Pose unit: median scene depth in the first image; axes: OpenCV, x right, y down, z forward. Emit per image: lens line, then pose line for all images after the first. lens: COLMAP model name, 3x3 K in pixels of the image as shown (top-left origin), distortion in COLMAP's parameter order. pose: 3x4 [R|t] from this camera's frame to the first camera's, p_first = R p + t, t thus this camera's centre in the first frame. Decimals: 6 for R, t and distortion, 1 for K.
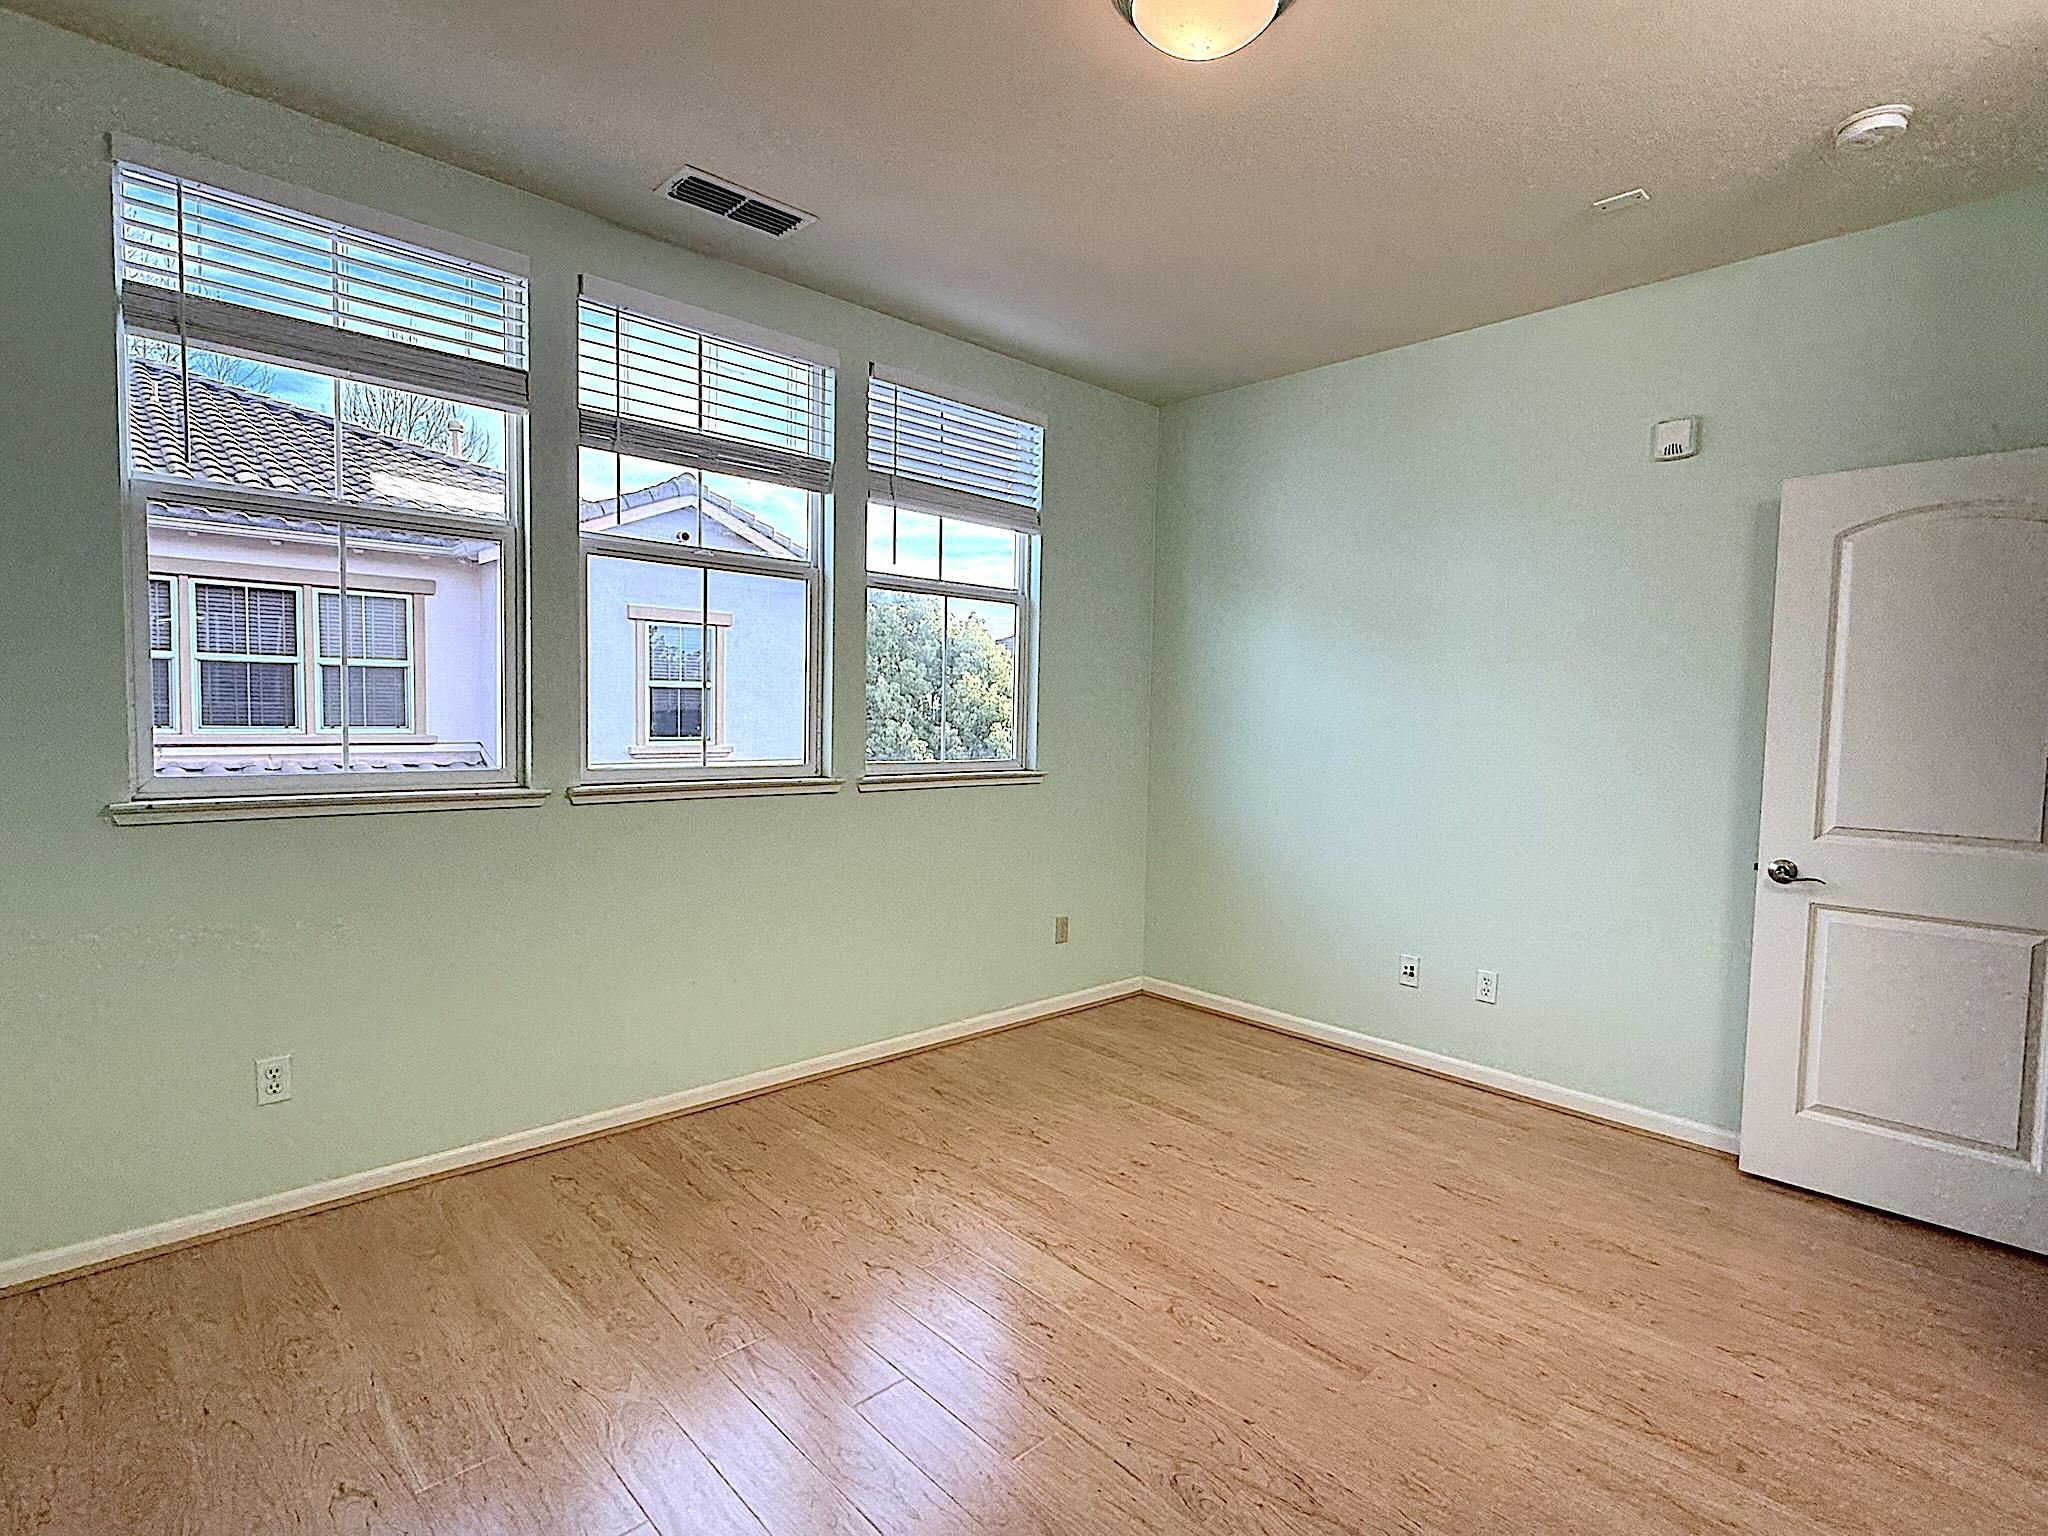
lens RADIAL K [[1029.9, 0, 1024.0], [0, 1029.9, 768.0], [0, 0, 1]] dist [-0.002875, -0.000251]
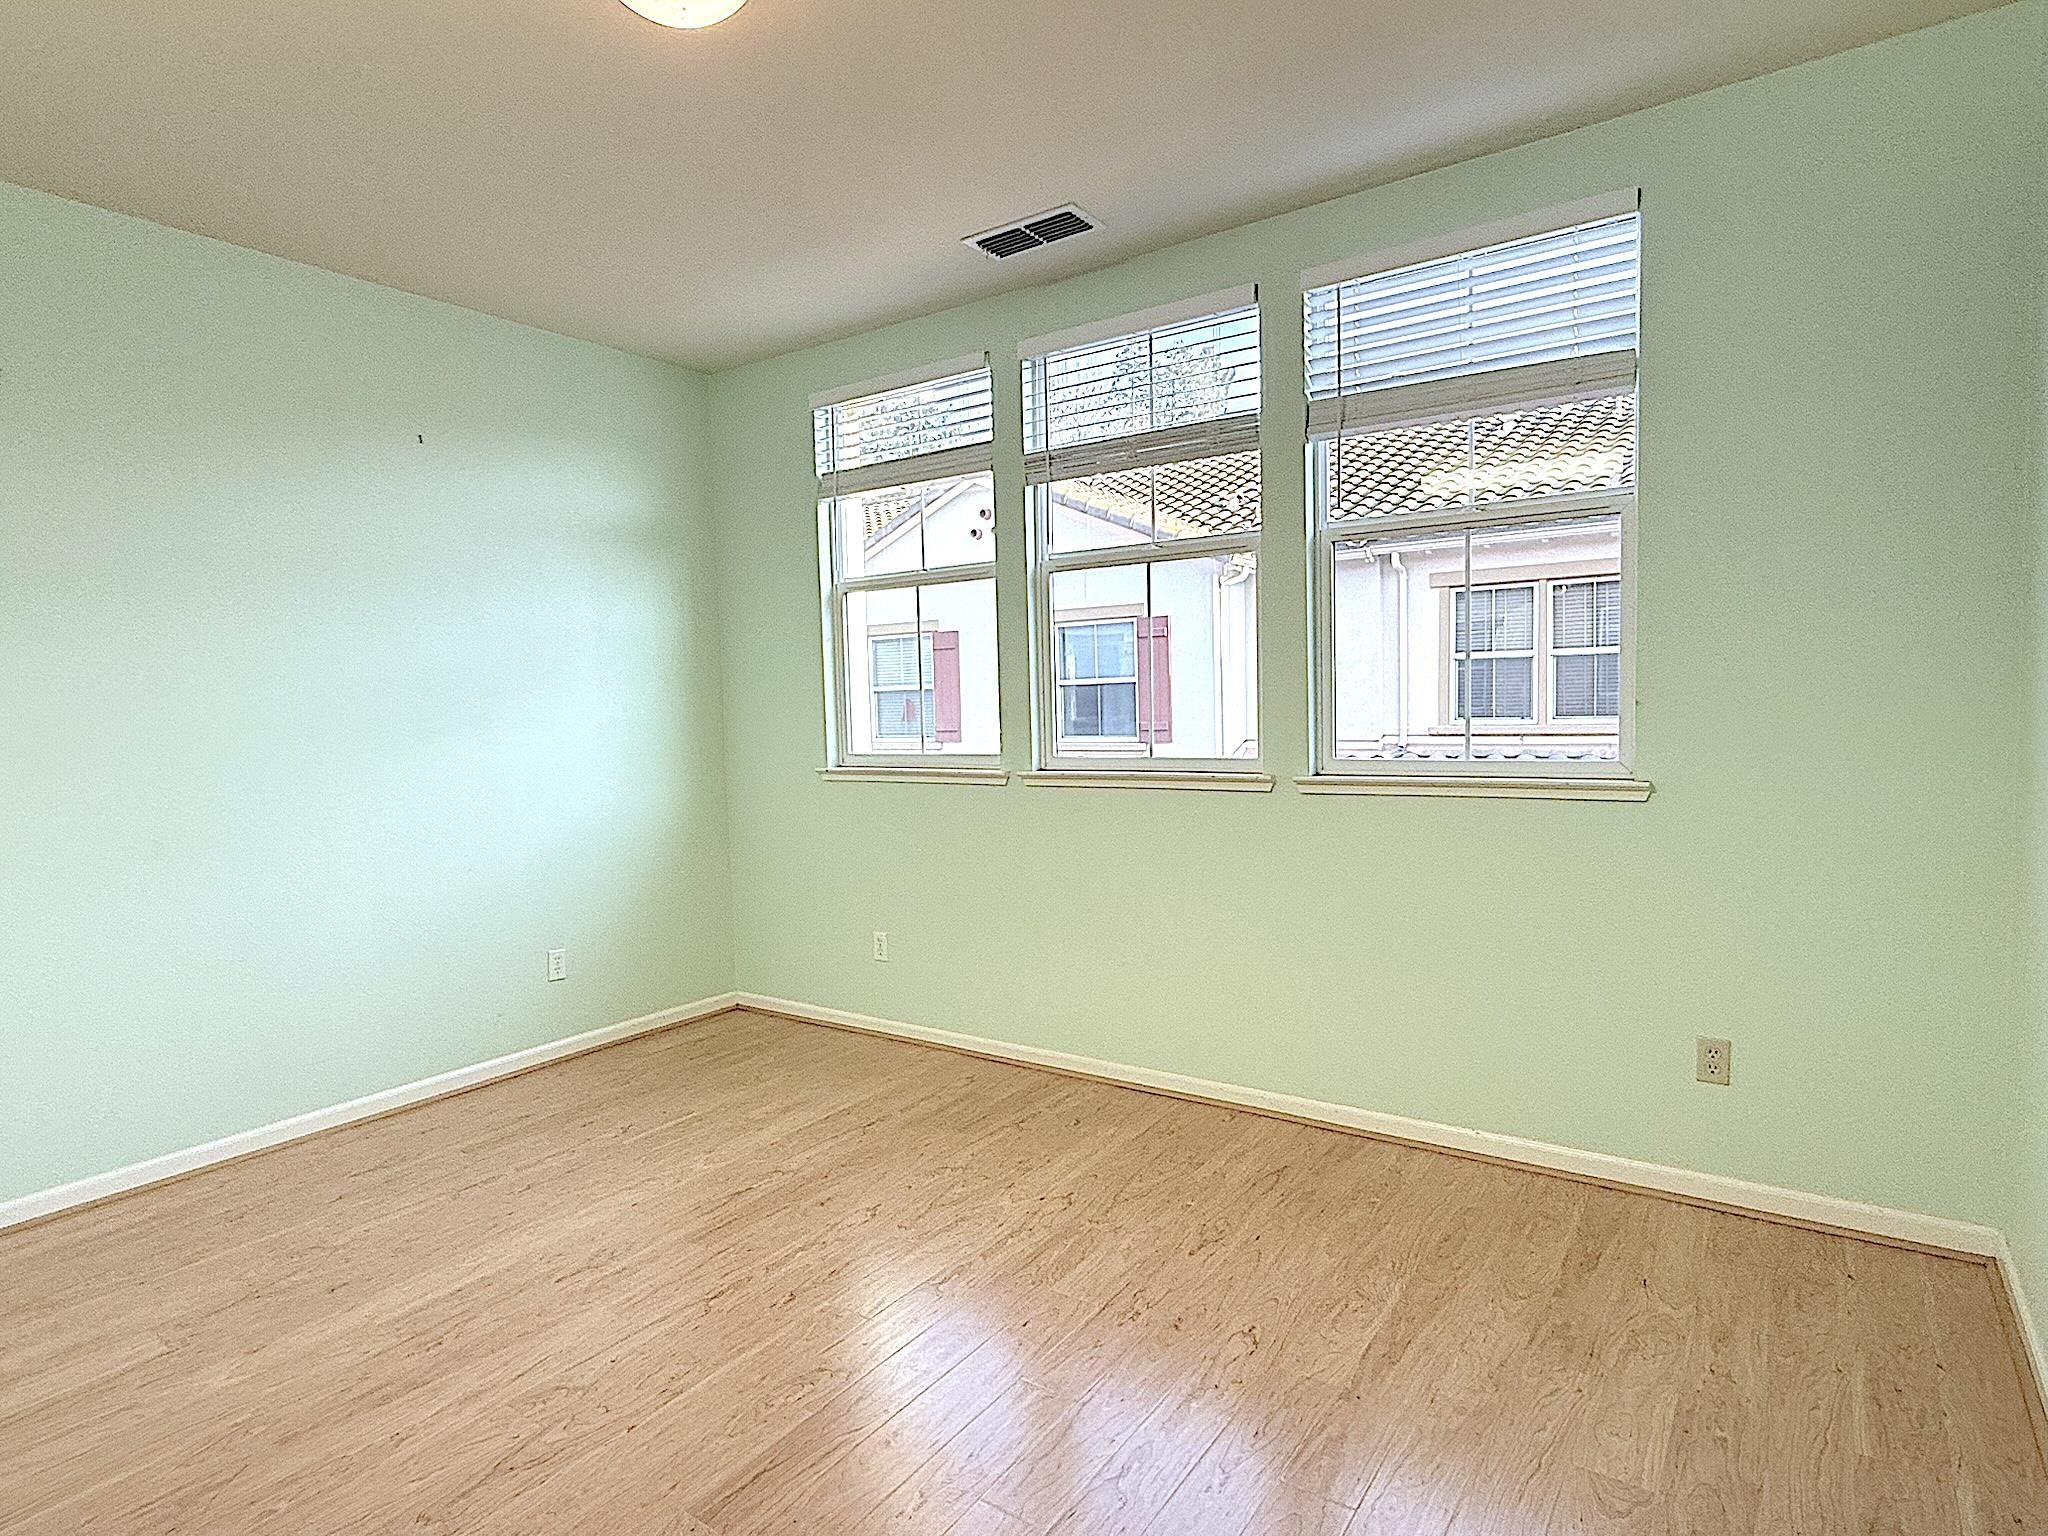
lens RADIAL K [[1122.2, 0, 1011.3], [0, 1122.2, 771.1], [0, 0, 1]] dist [-0.001232, -0.000215]
pose [[0.196578, 0.035718, -0.979837, 0.638939], [-0.025676, 0.999181, 0.031272, -0.016688], [0.980152, 0.019010, 0.197334, 0.548635]]
